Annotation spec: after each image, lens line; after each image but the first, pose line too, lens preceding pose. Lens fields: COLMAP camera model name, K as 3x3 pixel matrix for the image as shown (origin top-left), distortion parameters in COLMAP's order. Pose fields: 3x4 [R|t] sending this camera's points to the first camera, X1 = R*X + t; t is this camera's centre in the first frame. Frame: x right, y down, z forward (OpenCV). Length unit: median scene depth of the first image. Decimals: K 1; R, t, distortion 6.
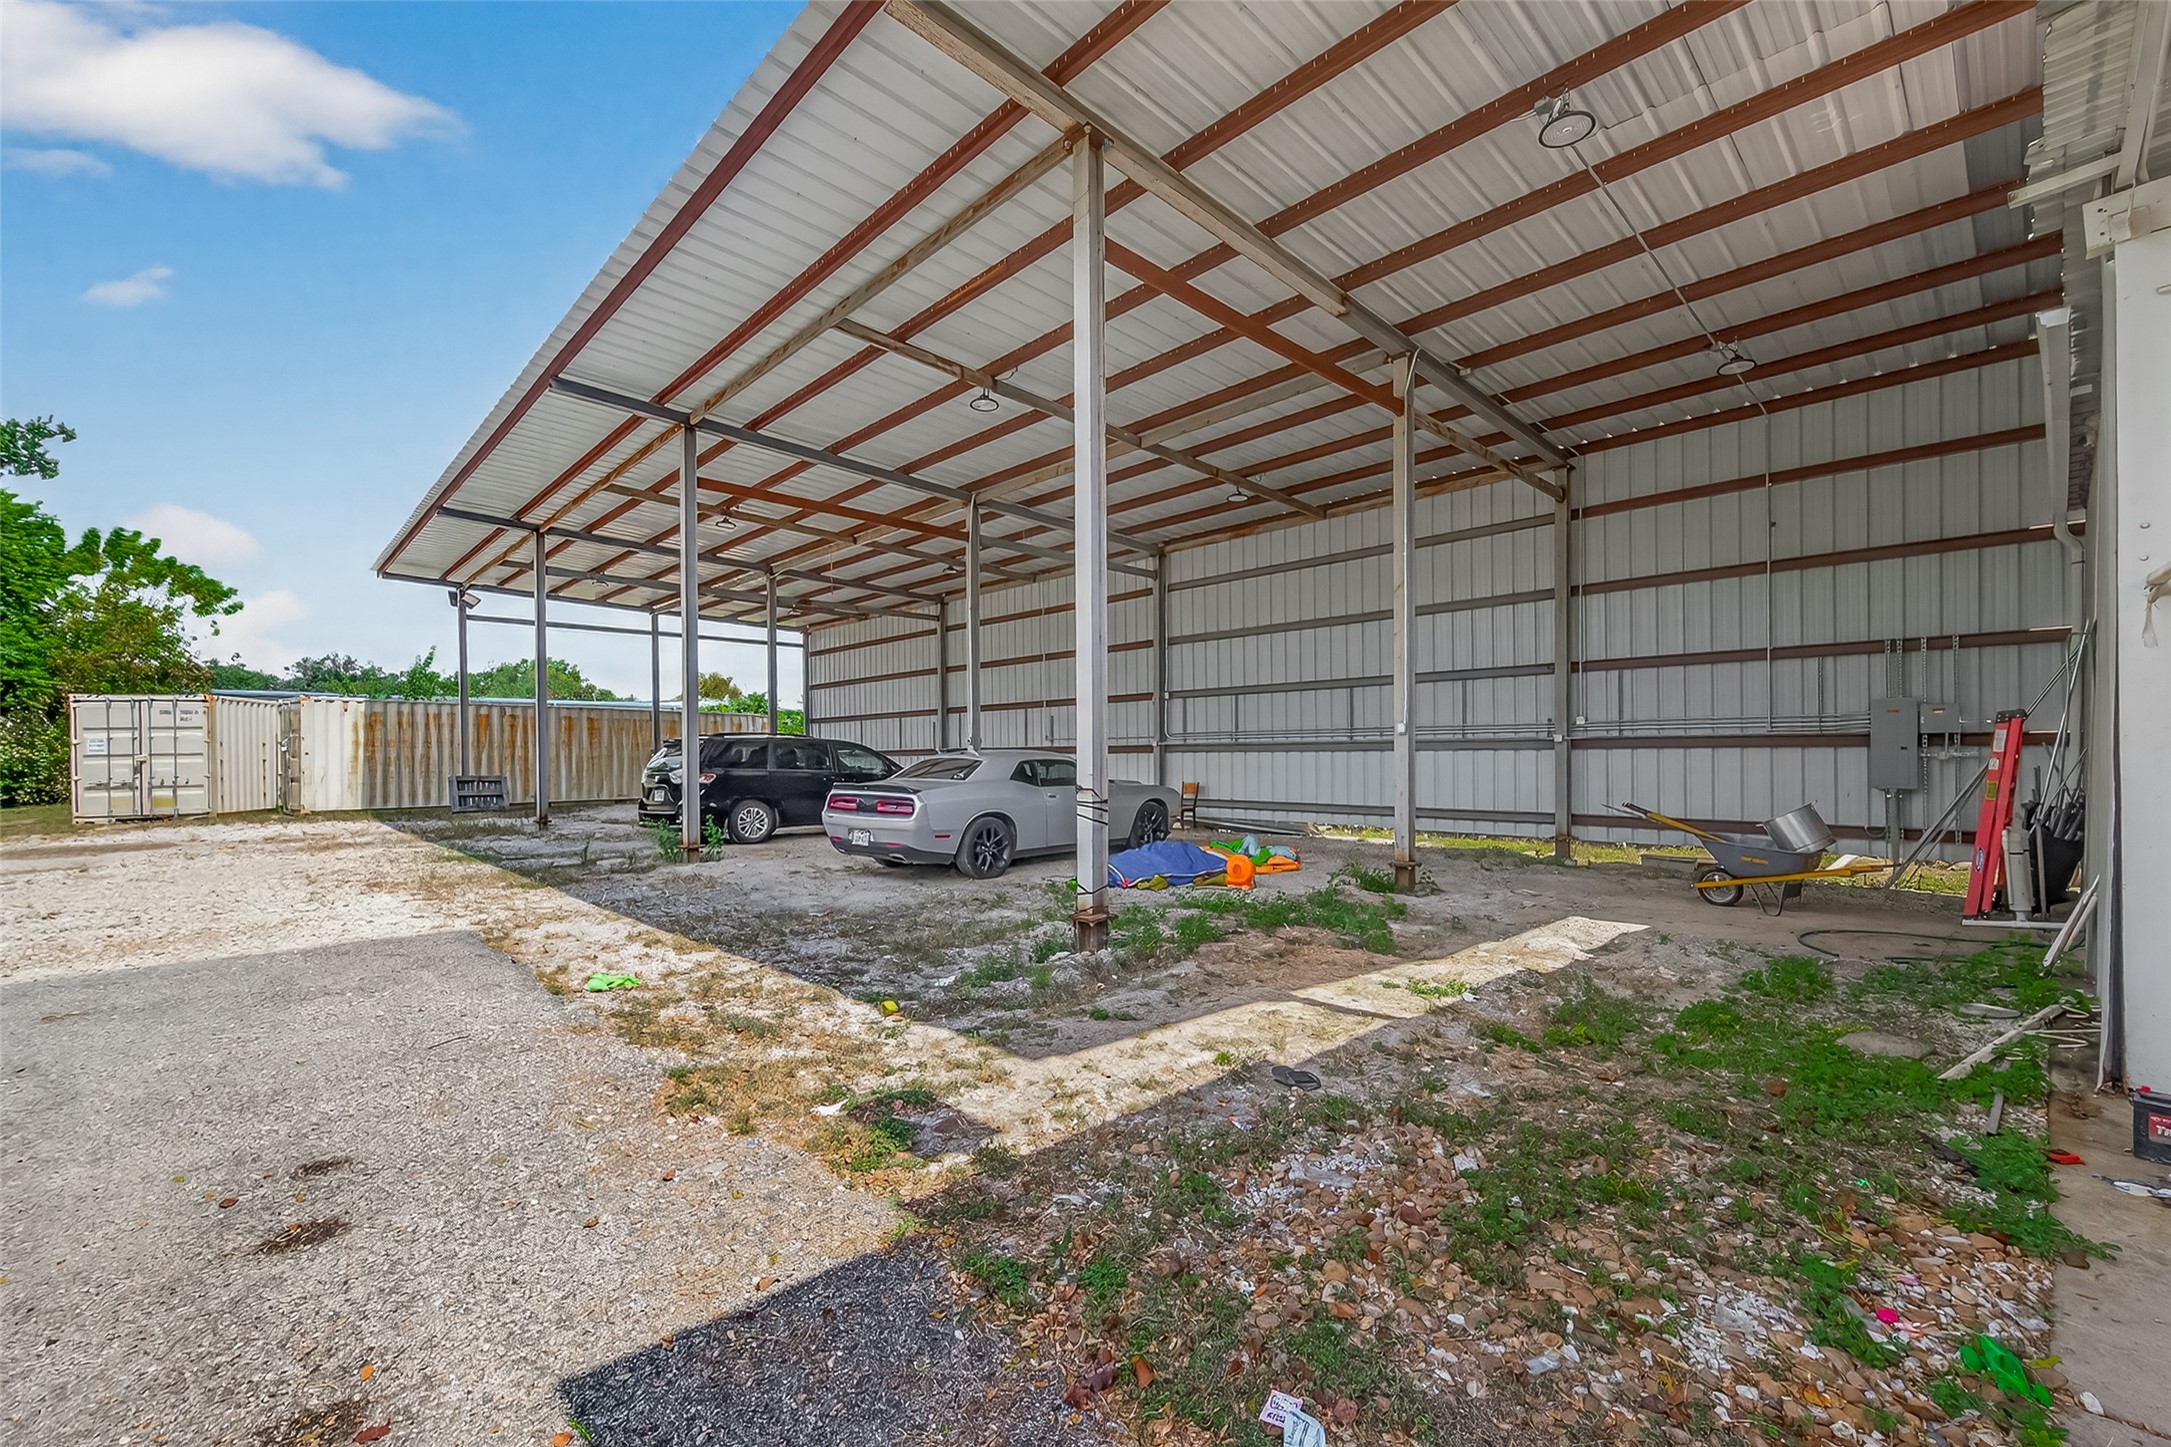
lens RADIAL K [[893.9, 0, 1162.8], [0, 893.9, 757.8], [0, 0, 1]] dist [0.001829, 0.000027]
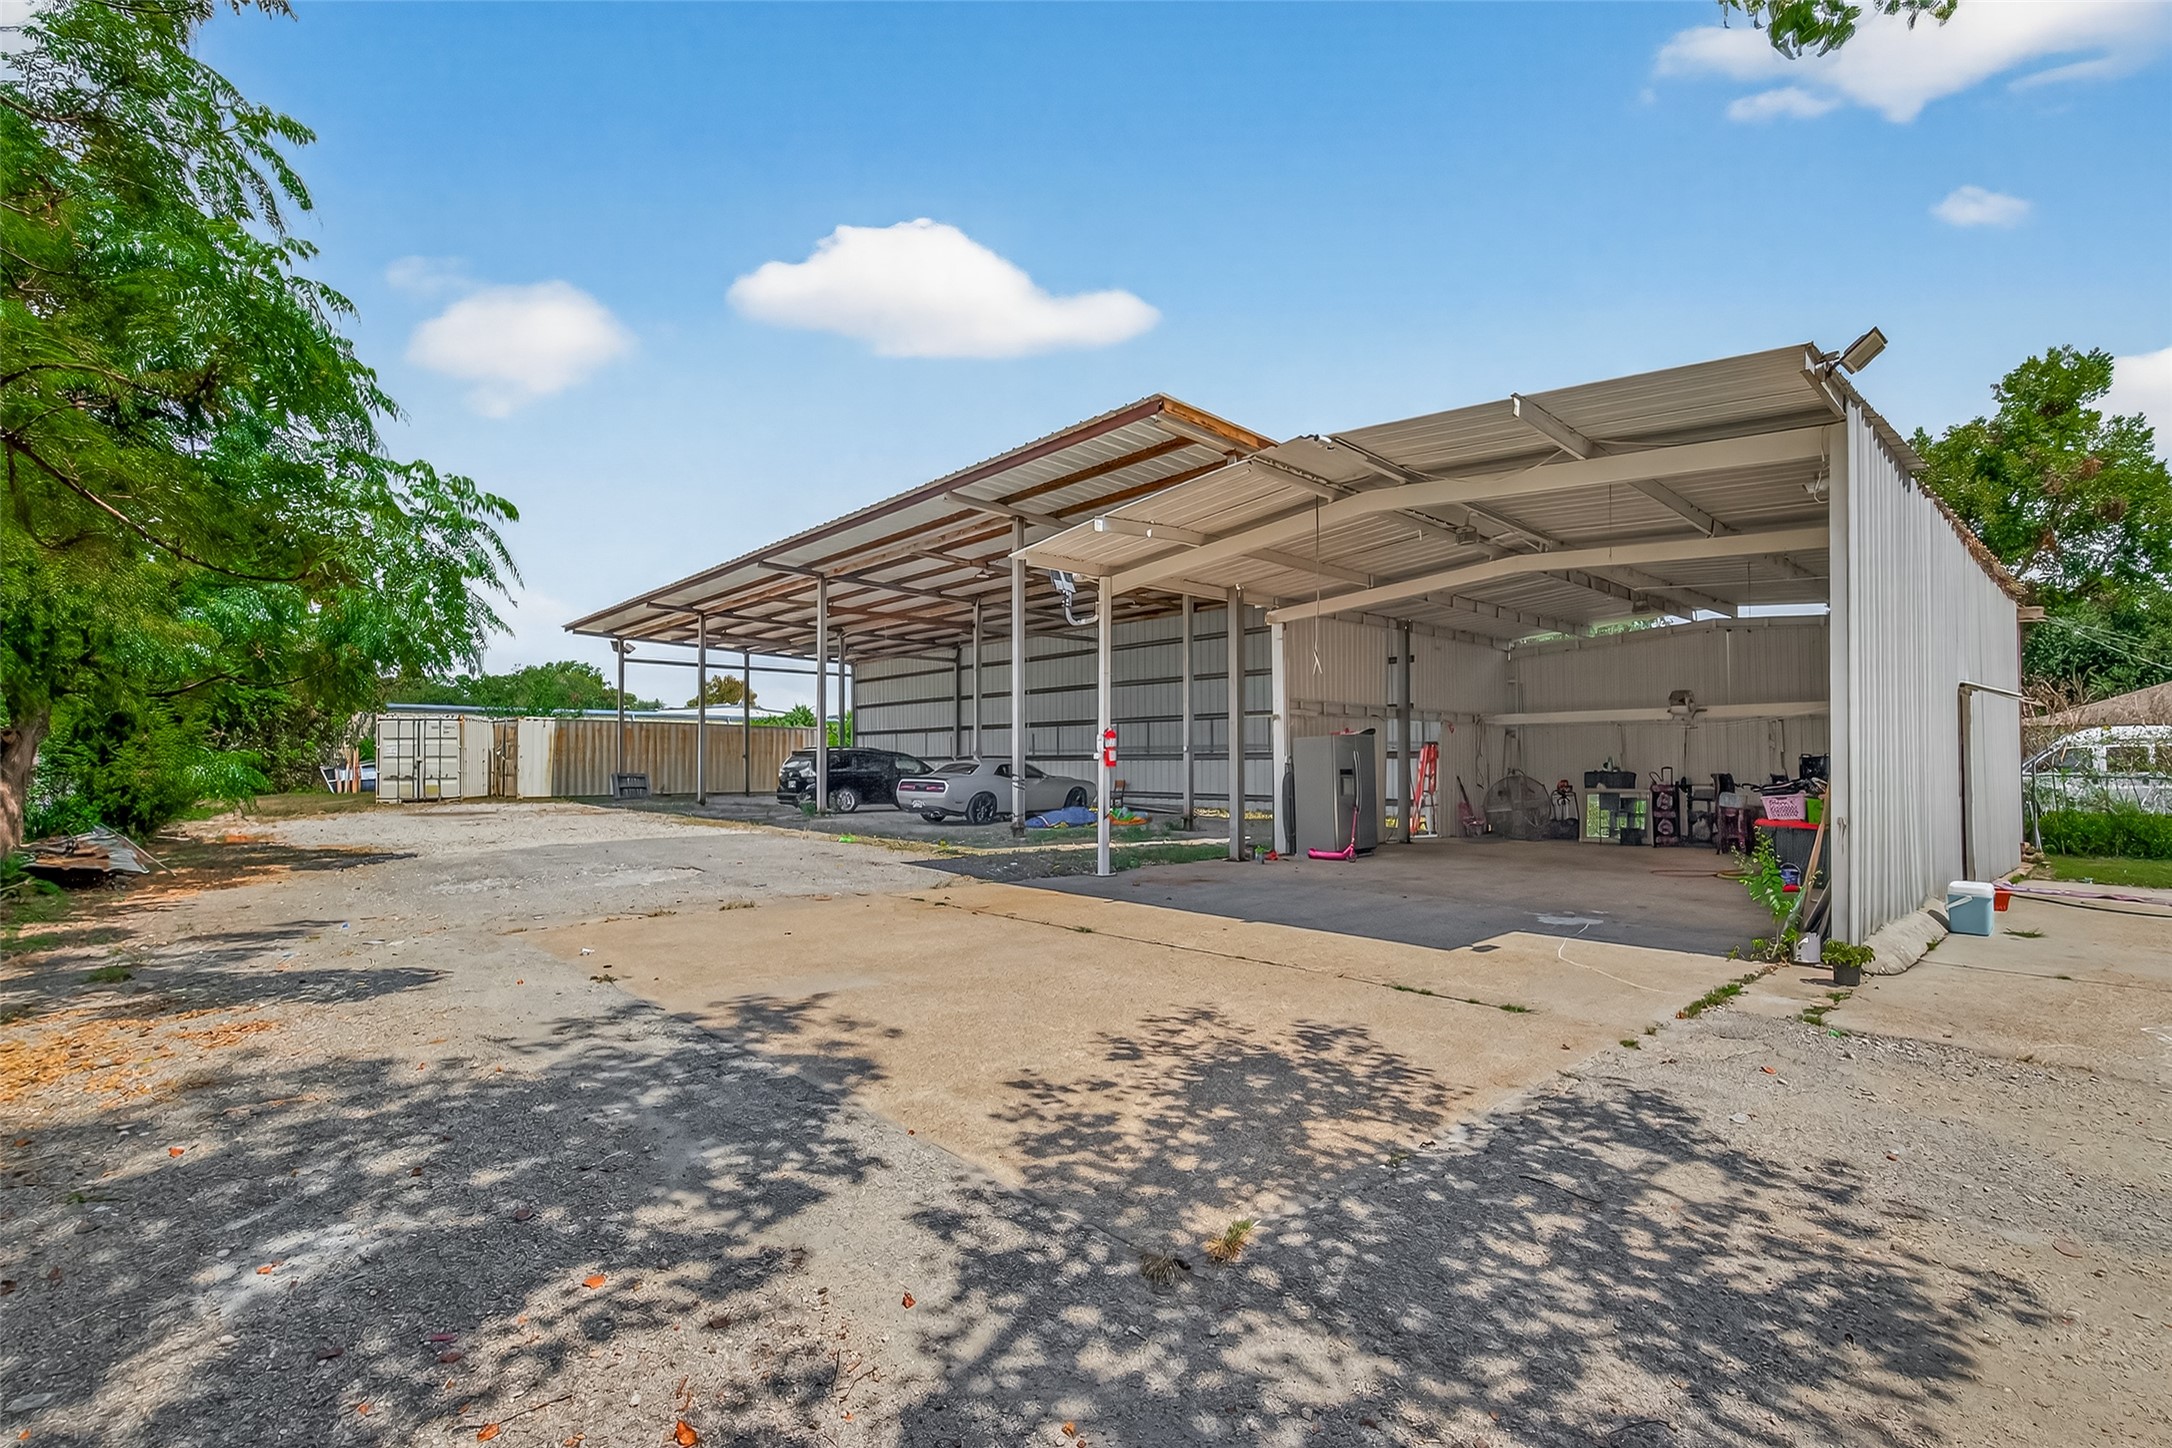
lens RADIAL K [[955.7, 0, 1086.5], [0, 955.7, 743.4], [0, 0, 1]] dist [0.000248, 0.000176]
pose [[0.994703, 0.004657, -0.102685, 0.102462], [-0.006820, 0.999762, -0.020729, -0.000138], [0.102564, 0.021320, 0.994498, -0.438941]]
